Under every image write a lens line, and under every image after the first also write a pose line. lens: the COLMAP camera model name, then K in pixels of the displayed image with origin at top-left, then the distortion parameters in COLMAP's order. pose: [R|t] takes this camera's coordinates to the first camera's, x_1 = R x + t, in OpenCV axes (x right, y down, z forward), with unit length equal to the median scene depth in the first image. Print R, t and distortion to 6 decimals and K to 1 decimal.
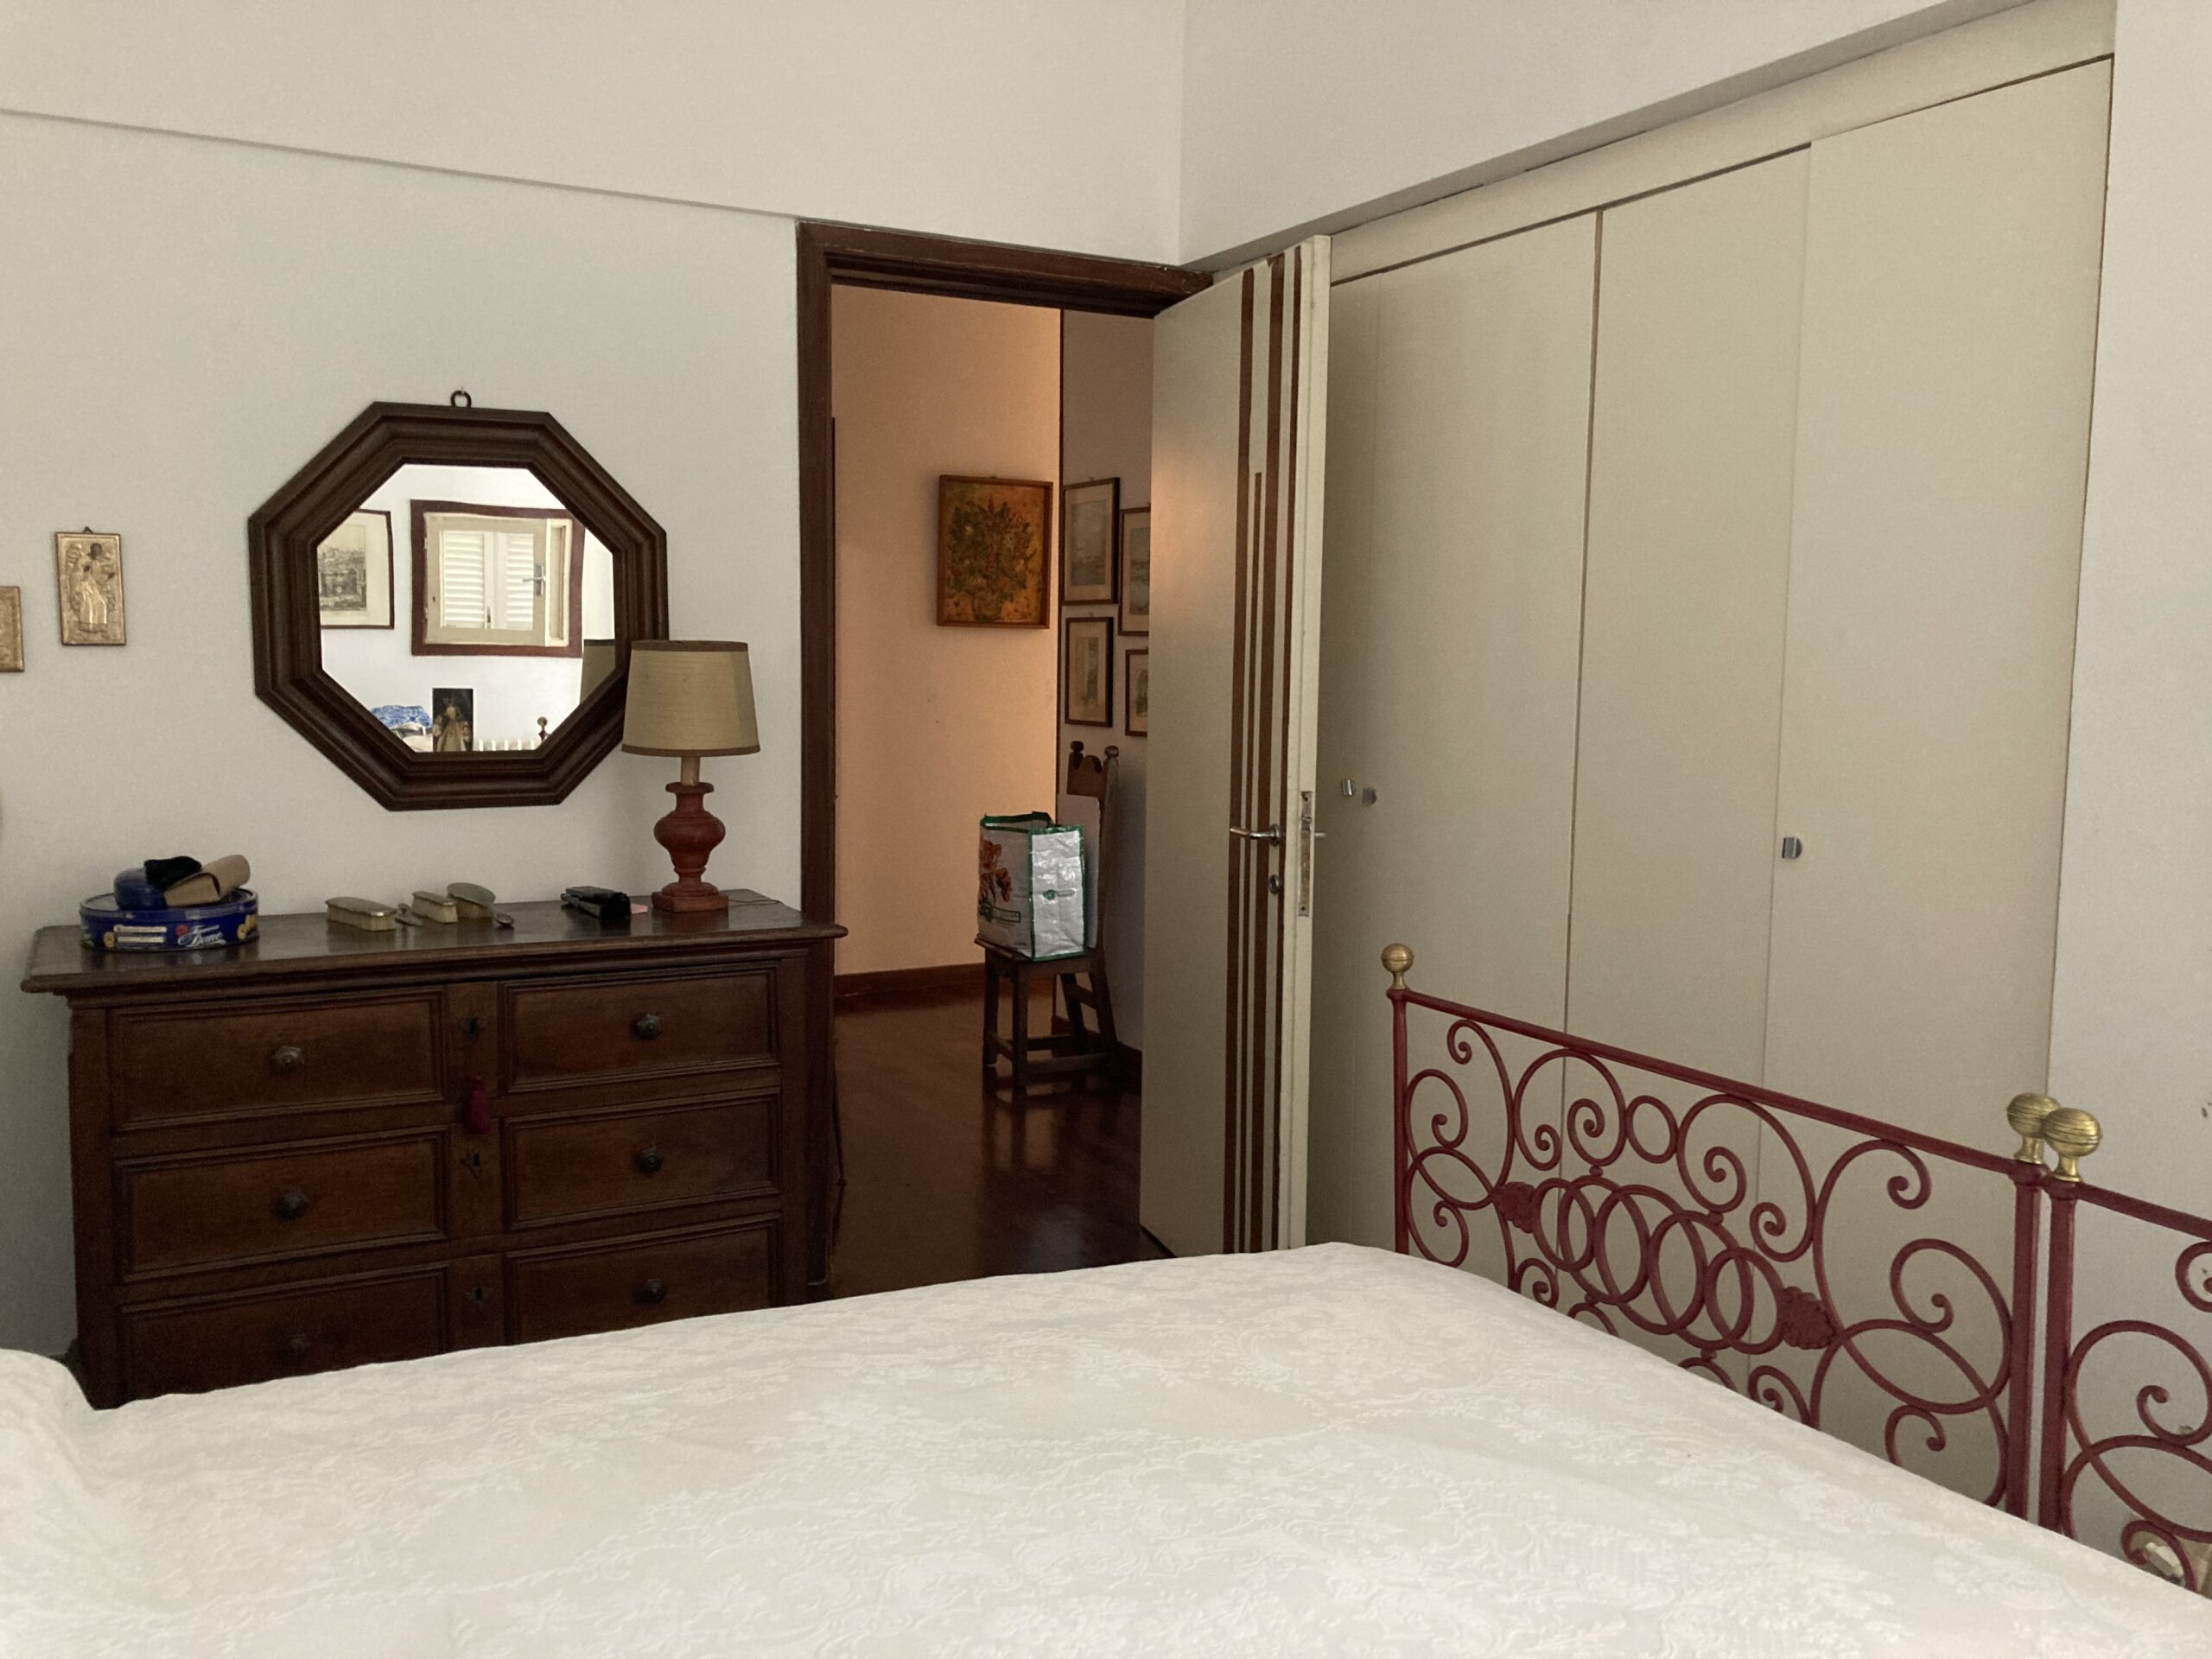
lens RADIAL K [[1811.0, 0, 1112.8], [0, 1811.0, 832.9], [0, 0, 1]] dist [0.005888, -0.010717]
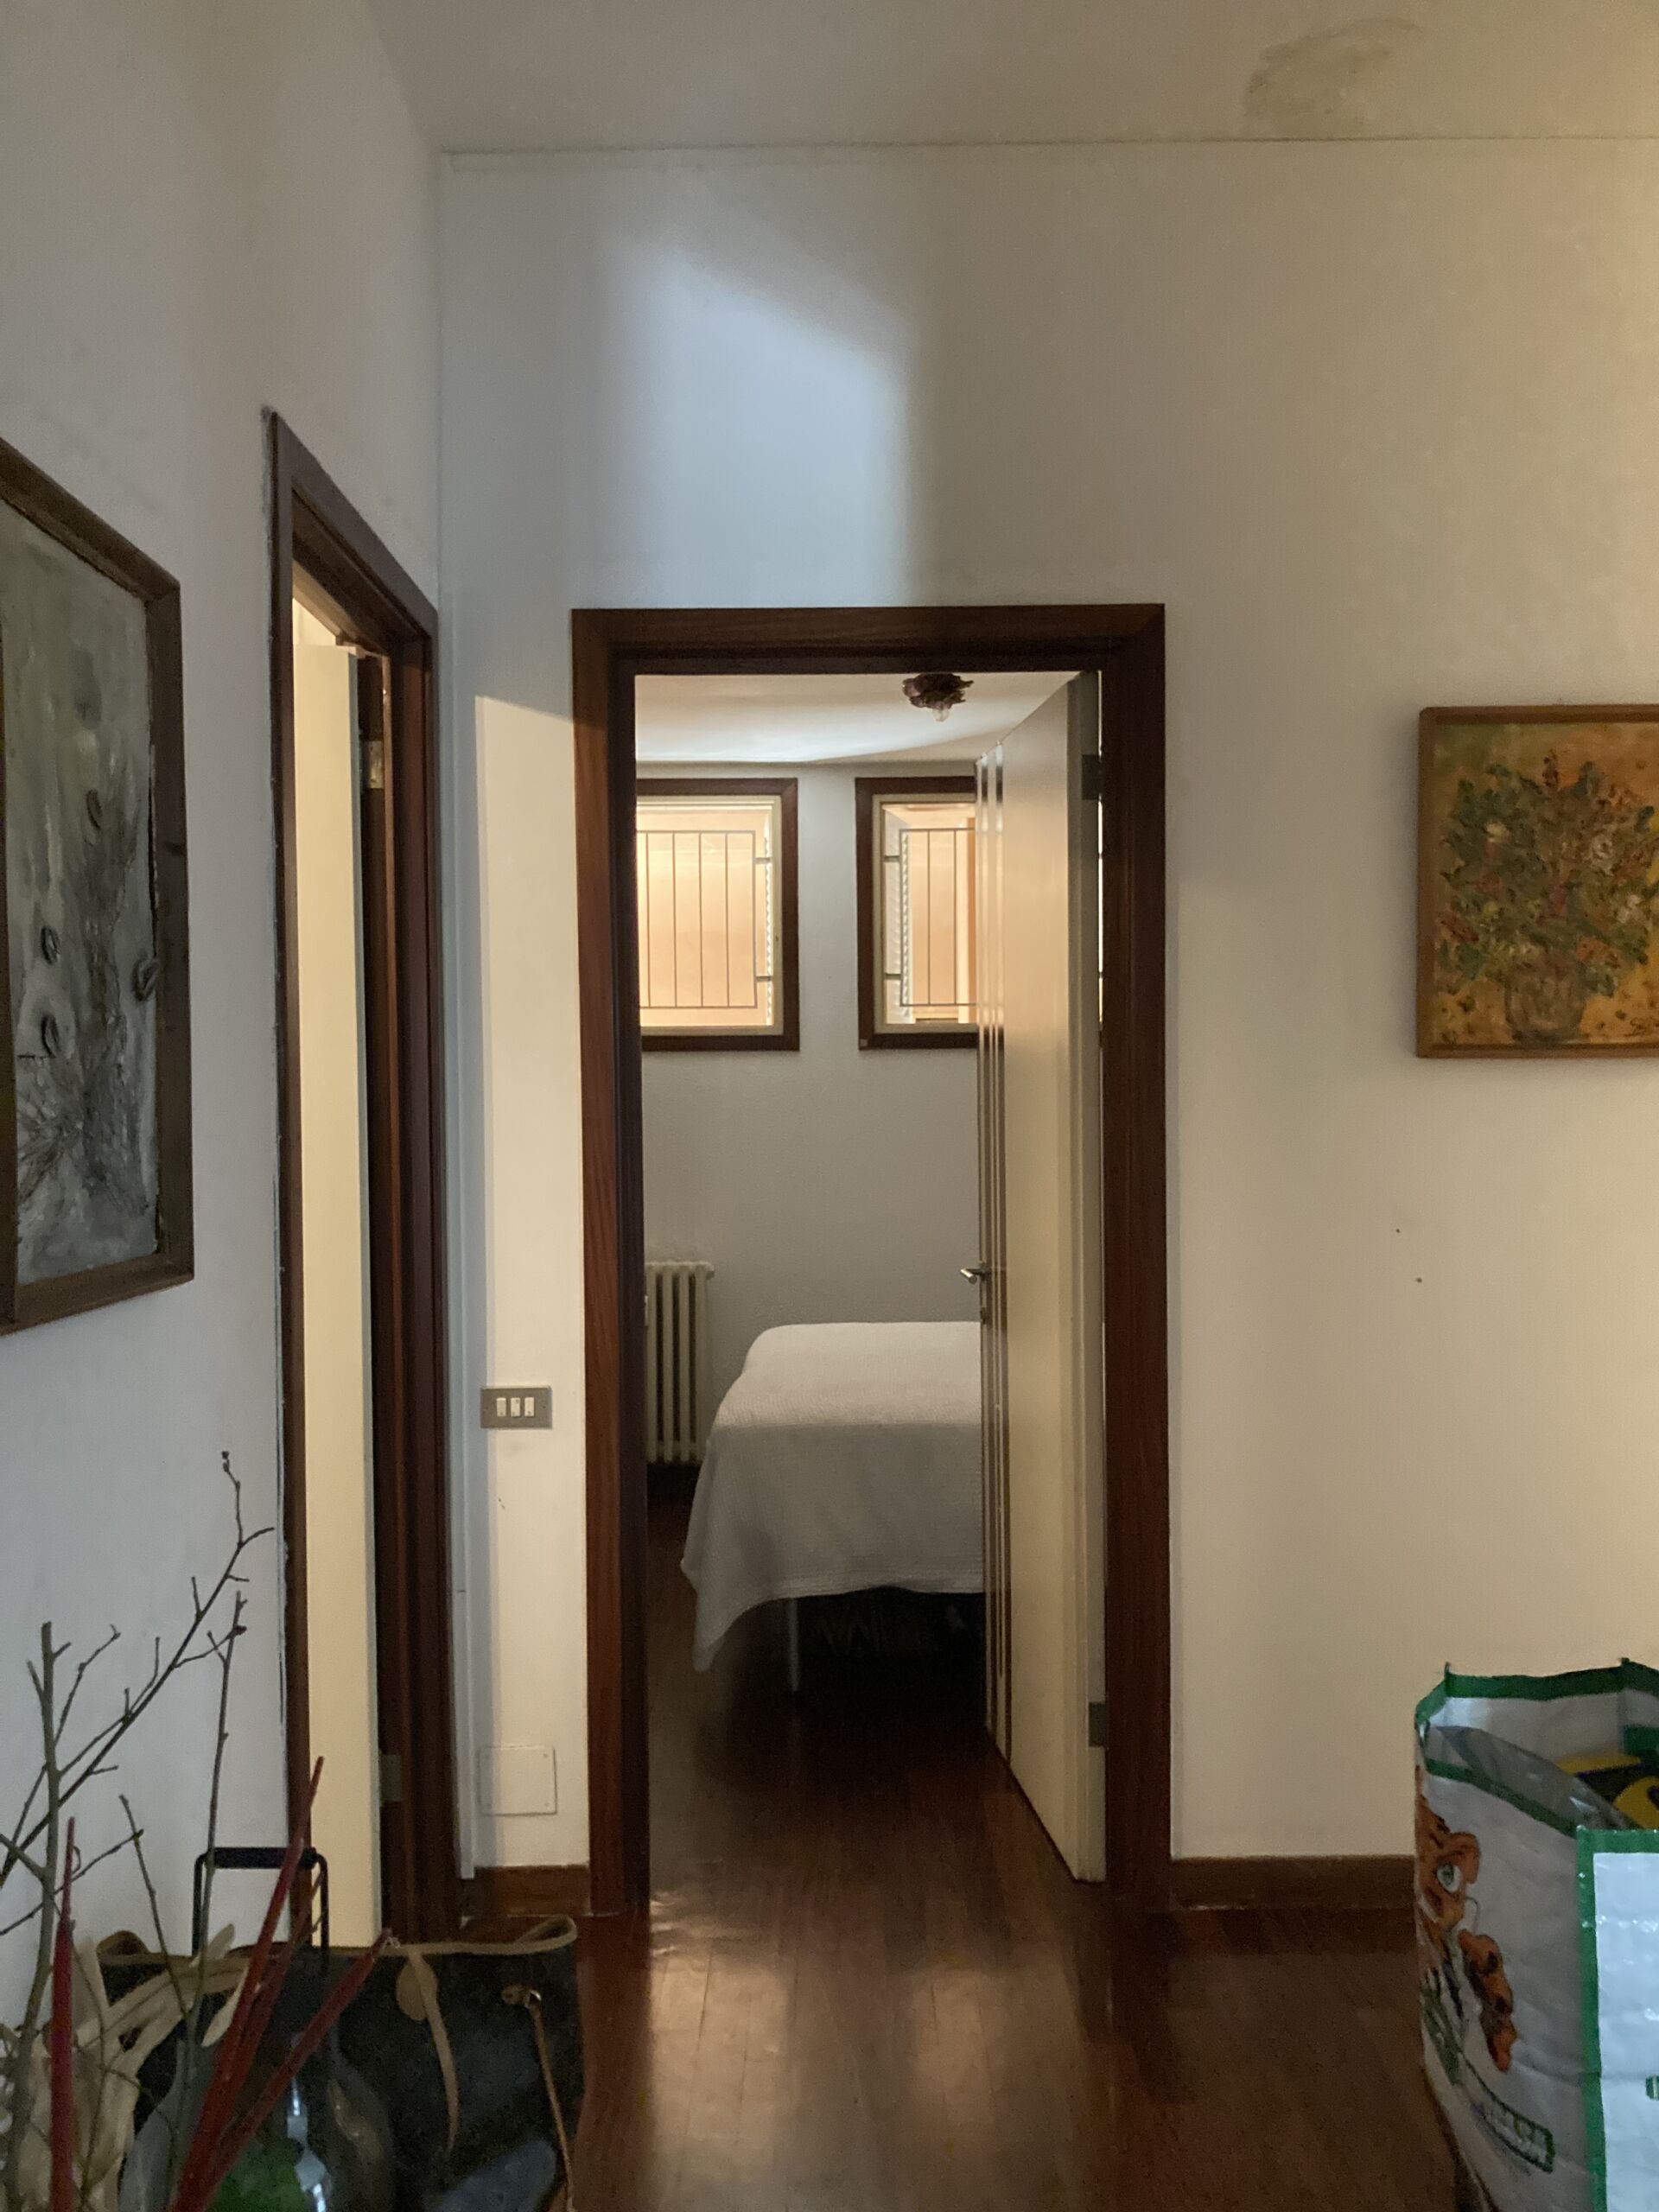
lens RADIAL K [[1811.0, 0, 829.5], [0, 1811.0, 1106.0], [0, 0, 1]] dist [0.005888, -0.010717]
pose [[0.872379, -0.021045, -0.488377, -0.009387], [-0.029110, 0.995063, -0.094878, -0.058430], [0.487963, 0.096987, 0.867460, 0.561298]]
